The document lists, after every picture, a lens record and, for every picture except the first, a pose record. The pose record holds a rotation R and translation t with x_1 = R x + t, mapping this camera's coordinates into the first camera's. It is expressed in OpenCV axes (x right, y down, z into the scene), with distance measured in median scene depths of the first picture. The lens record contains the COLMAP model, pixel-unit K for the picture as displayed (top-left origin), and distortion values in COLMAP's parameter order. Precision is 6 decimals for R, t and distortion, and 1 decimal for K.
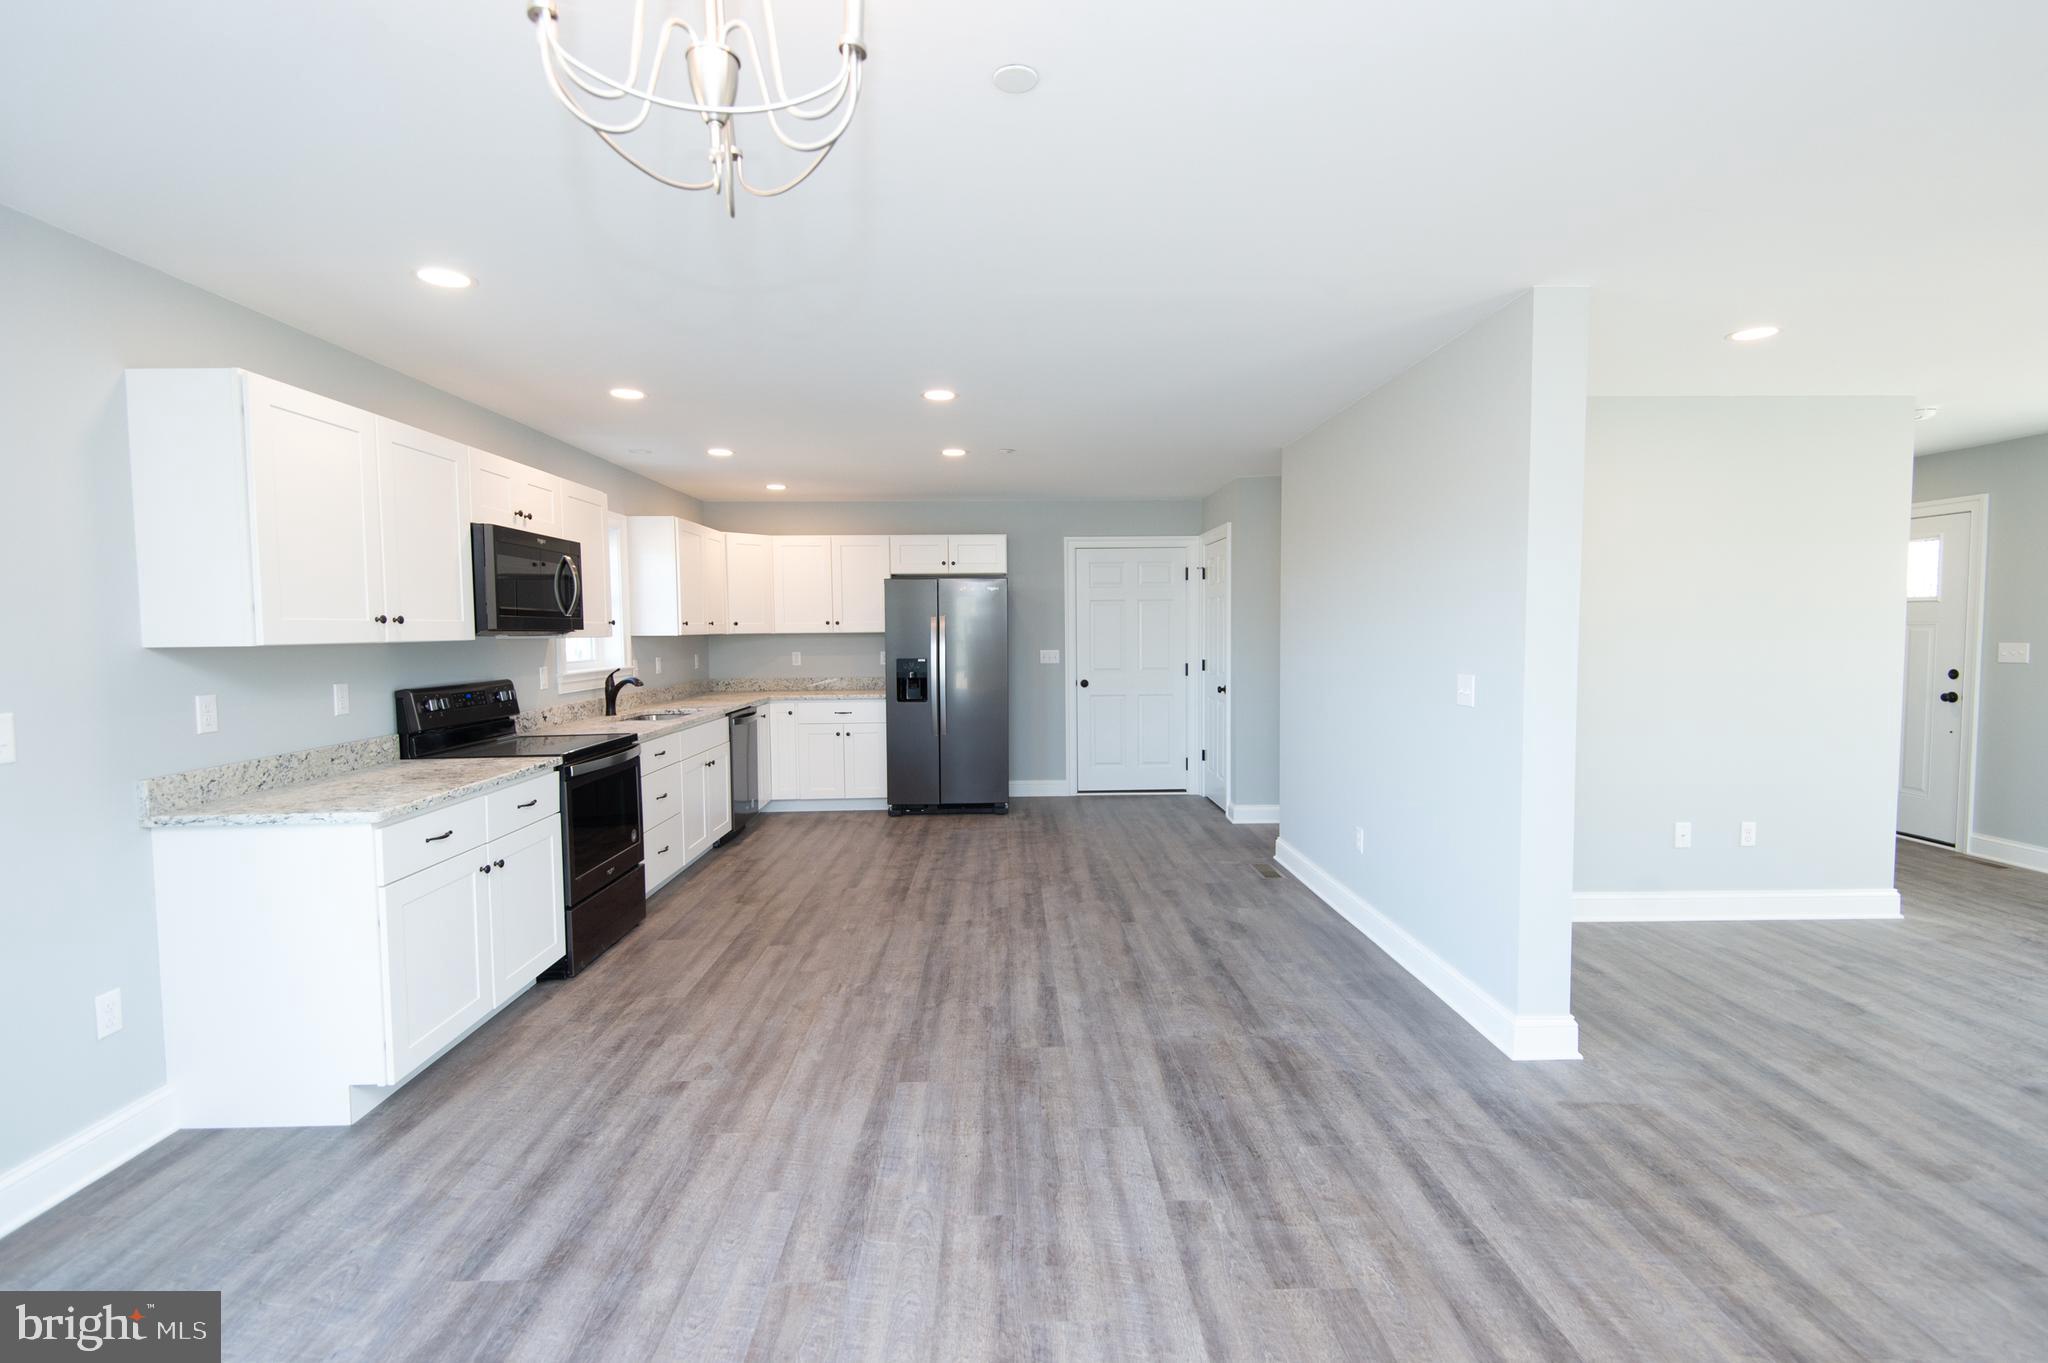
lens RADIAL K [[934.3, 0, 1027.6], [0, 934.3, 677.1], [0, 0, 1]] dist [0.035016, -0.018291]
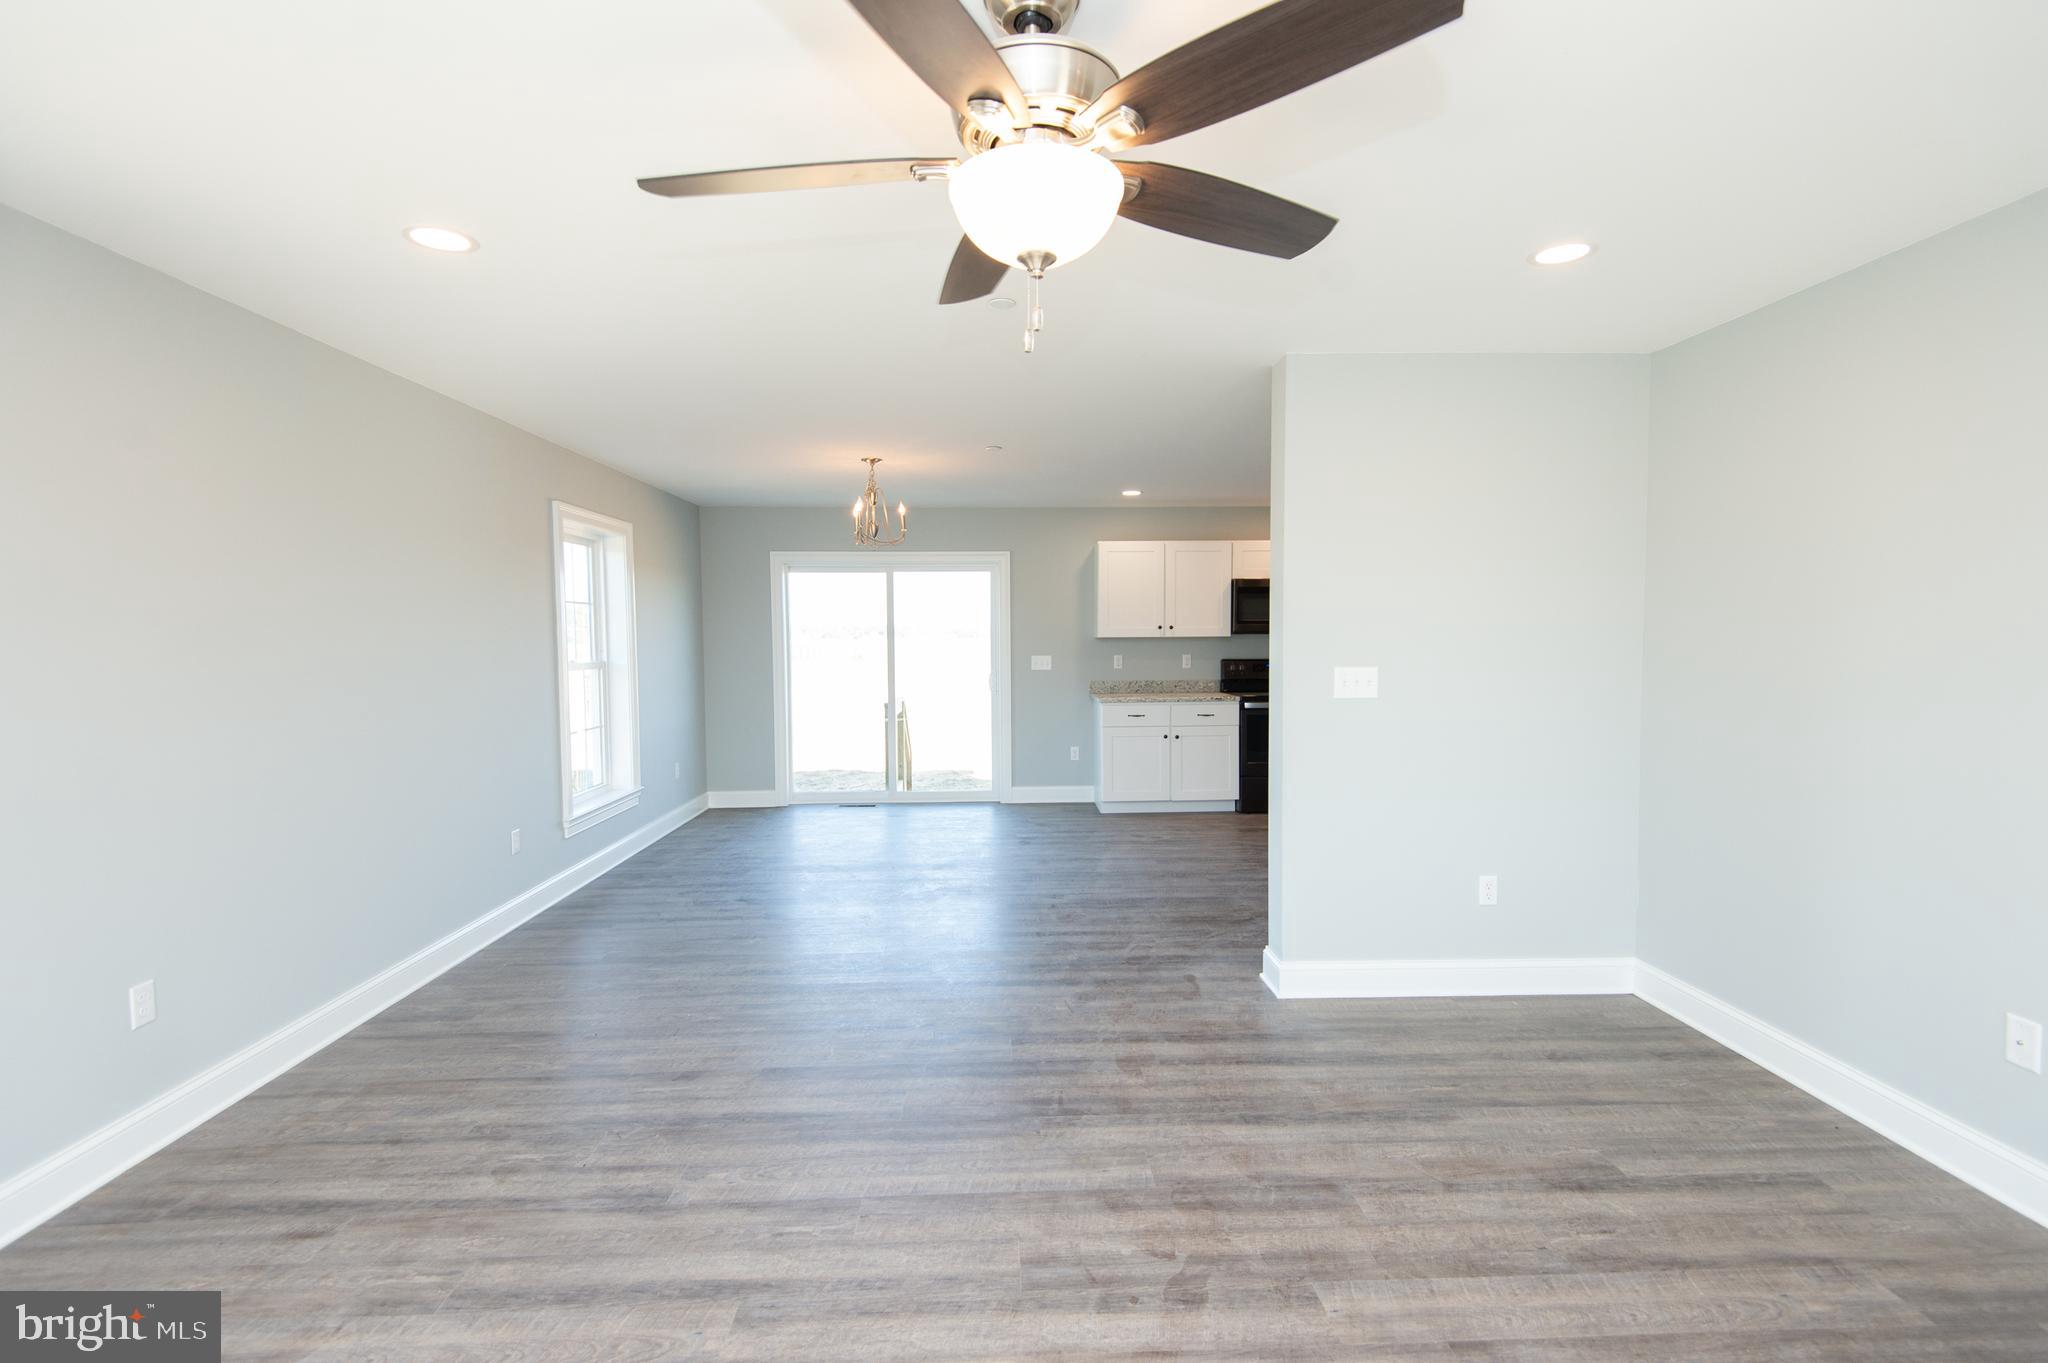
lens RADIAL K [[941.8, 0, 1031.2], [0, 941.8, 677.5], [0, 0, 1]] dist [0.034731, -0.020010]
pose [[0.015976, 0.055168, -0.998349, 1.672794], [-0.047650, 0.997384, 0.054353, -0.047176], [0.998736, 0.046703, 0.018563, 0.620491]]
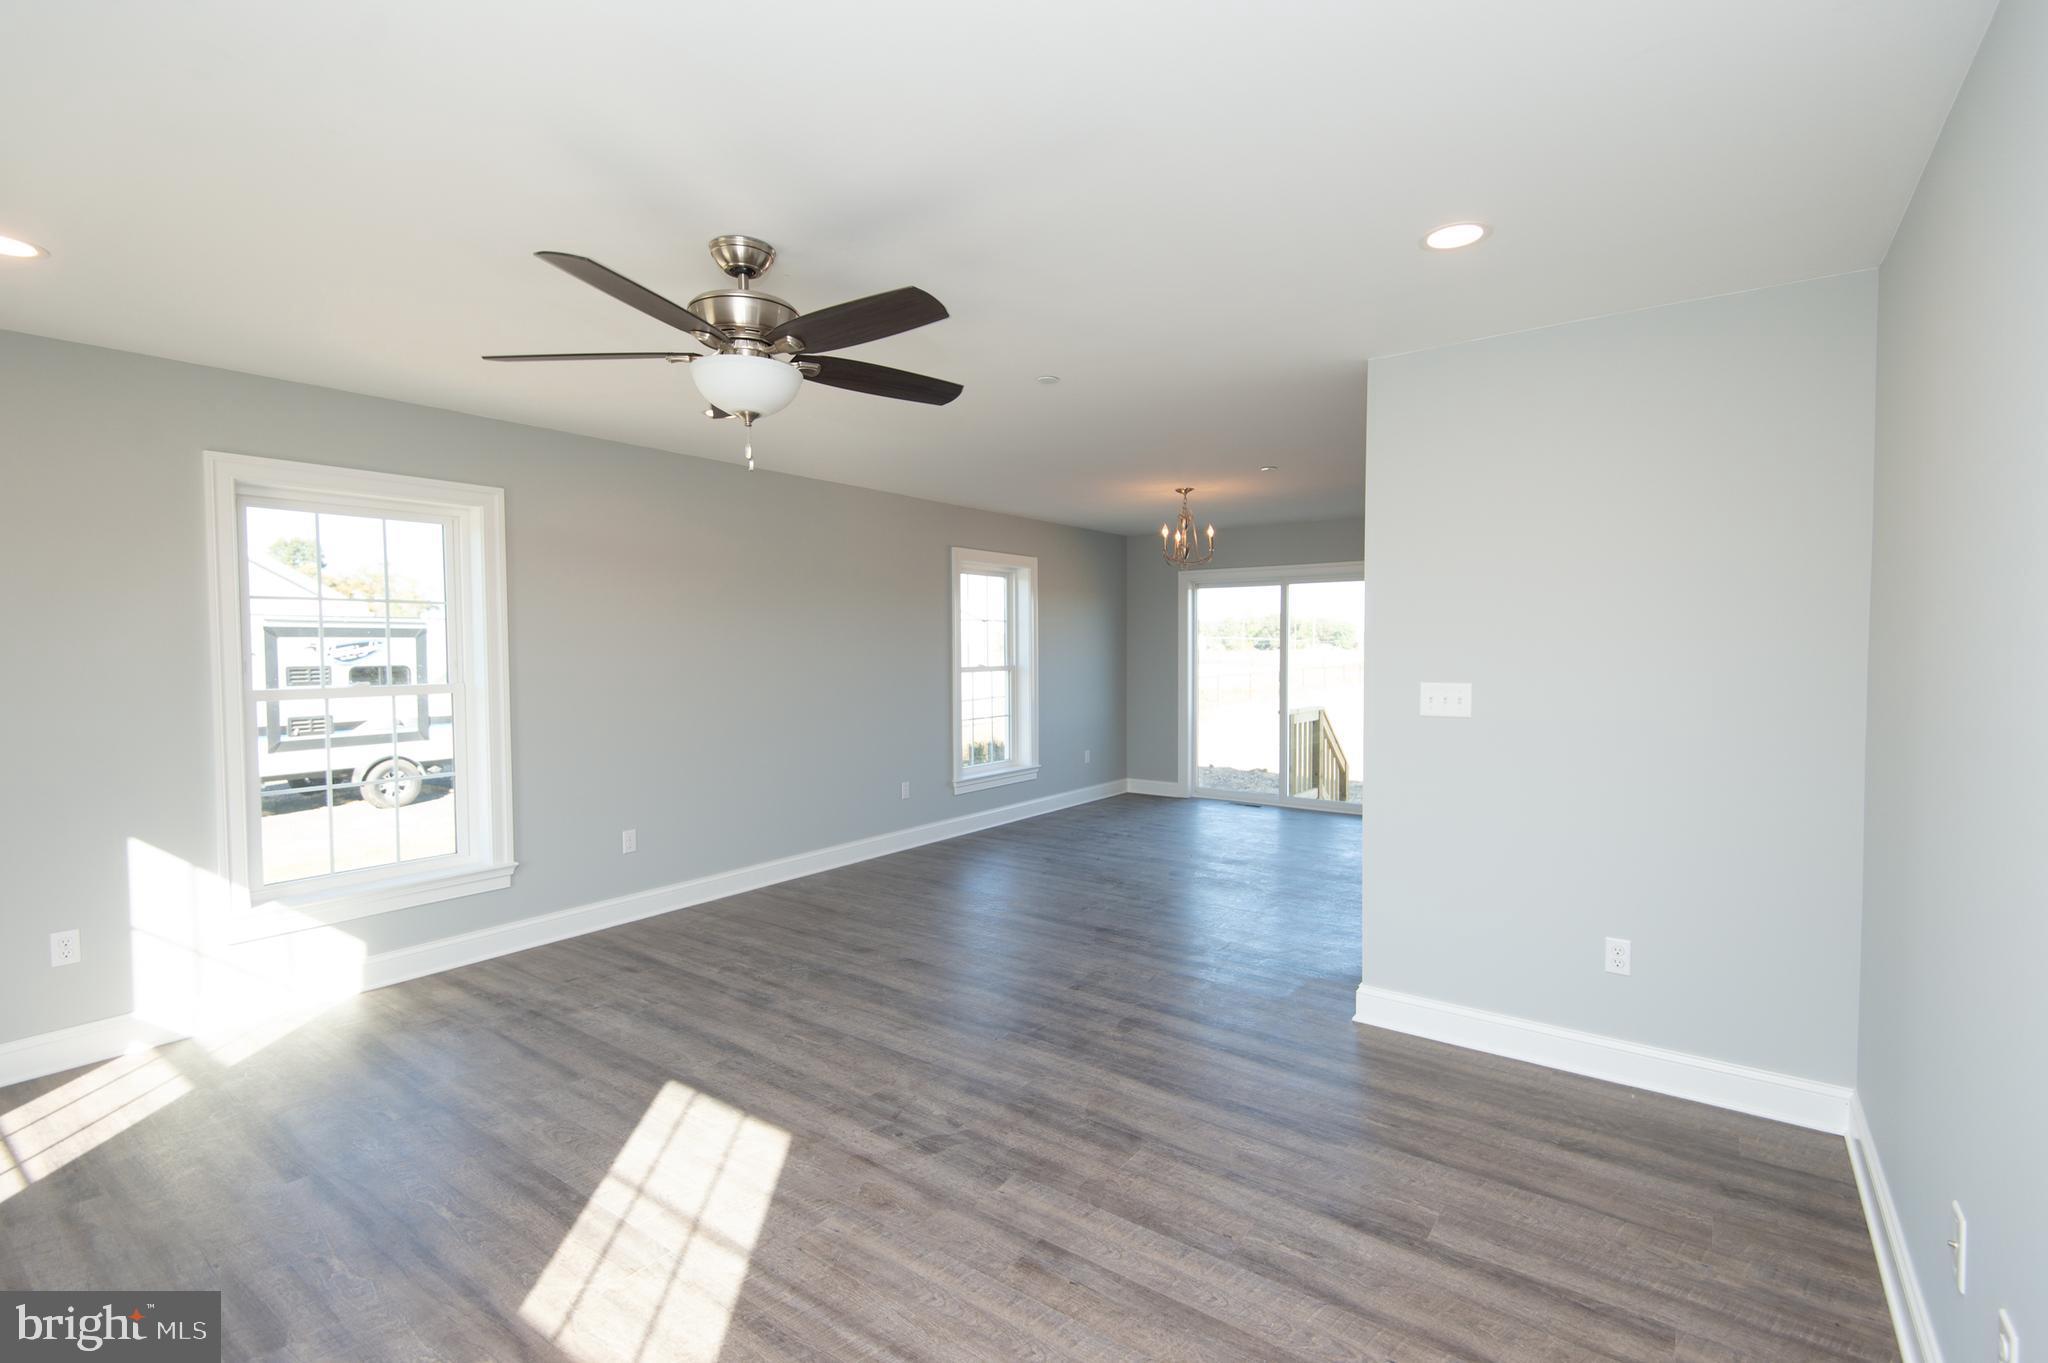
lens RADIAL K [[934.3, 0, 1027.6], [0, 934.3, 677.1], [0, 0, 1]] dist [0.035016, -0.018291]
pose [[-0.611652, 0.037735, -0.790227, 1.653647], [-0.033470, 0.996733, 0.073503, -0.084063], [0.790419, 0.071408, -0.608390, 1.299348]]
